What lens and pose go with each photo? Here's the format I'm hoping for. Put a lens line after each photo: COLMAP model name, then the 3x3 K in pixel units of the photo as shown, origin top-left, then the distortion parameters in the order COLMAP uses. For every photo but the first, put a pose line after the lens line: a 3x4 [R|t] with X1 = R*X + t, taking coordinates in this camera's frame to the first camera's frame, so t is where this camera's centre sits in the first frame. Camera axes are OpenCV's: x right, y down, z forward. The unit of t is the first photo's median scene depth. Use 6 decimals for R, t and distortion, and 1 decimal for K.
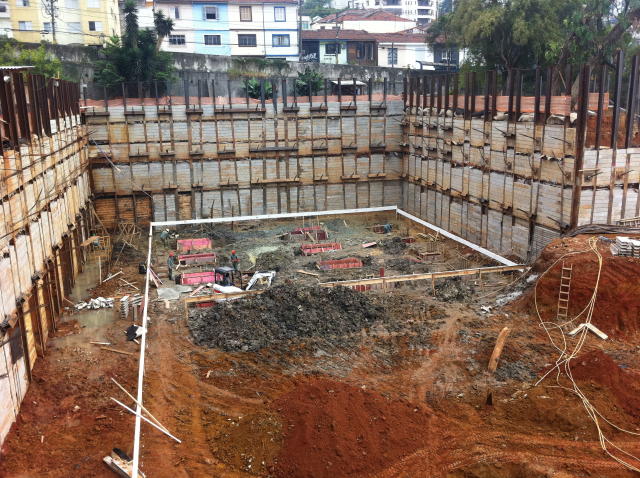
lens RADIAL K [[603.1, 0, 317.4], [0, 603.1, 235.2], [0, 0, 1]] dist [0.152147, -0.424708]
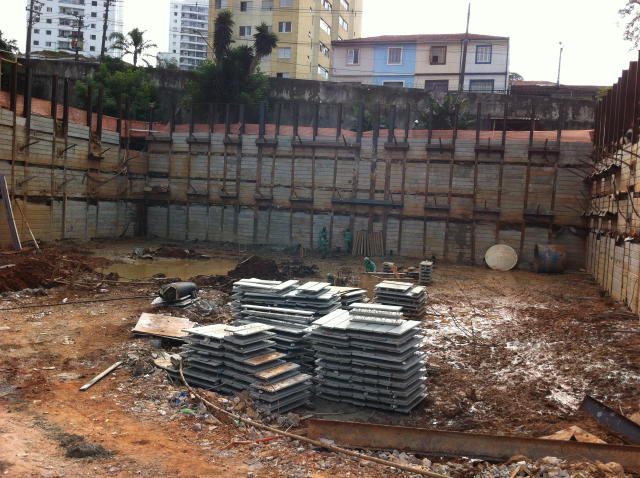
lens RADIAL K [[595.1, 0, 320.0], [0, 595.1, 239.0], [0, 0, 1]] dist [0.154145, -0.402303]
pose [[0.850304, 0.102399, -0.516234, 0.238316], [-0.190221, 0.974374, -0.120044, -0.011247], [0.490712, 0.200272, 0.847993, 0.416724]]
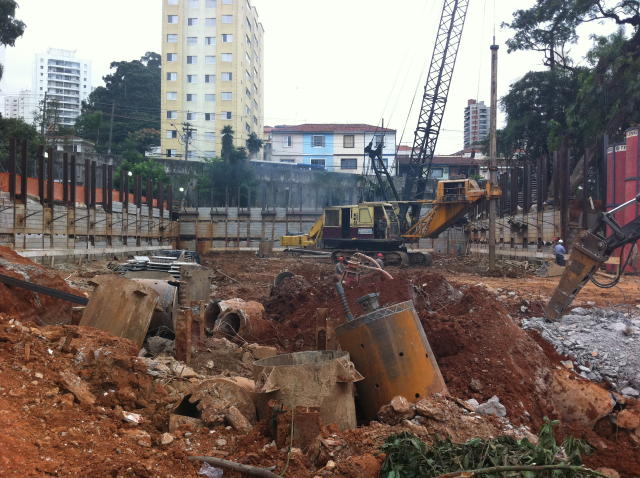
lens RADIAL K [[603.1, 0, 317.4], [0, 603.1, 235.2], [0, 0, 1]] dist [0.152147, -0.424708]
pose [[0.956042, 0.024349, -0.292217, 0.209622], [-0.092041, 0.971101, -0.220210, 0.075192], [0.278410, 0.237426, 0.930654, -0.017183]]
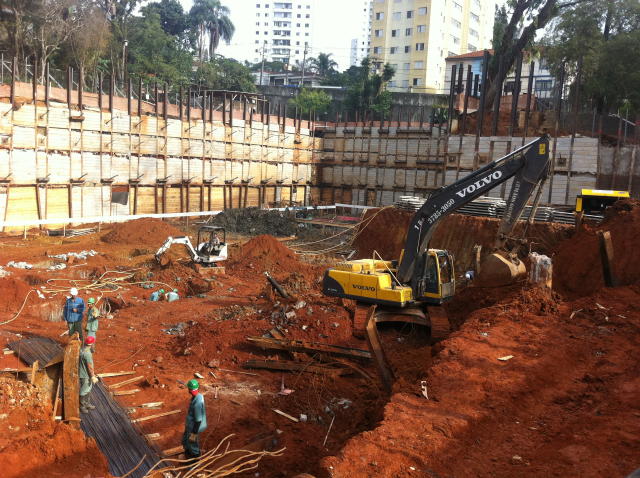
lens RADIAL K [[595.1, 0, 320.0], [0, 595.1, 239.0], [0, 0, 1]] dist [0.154145, -0.402303]
pose [[0.642110, 0.144219, -0.752925, 0.742734], [-0.232005, 0.972646, -0.011554, 0.082208], [0.730663, 0.182101, 0.658005, 0.040202]]
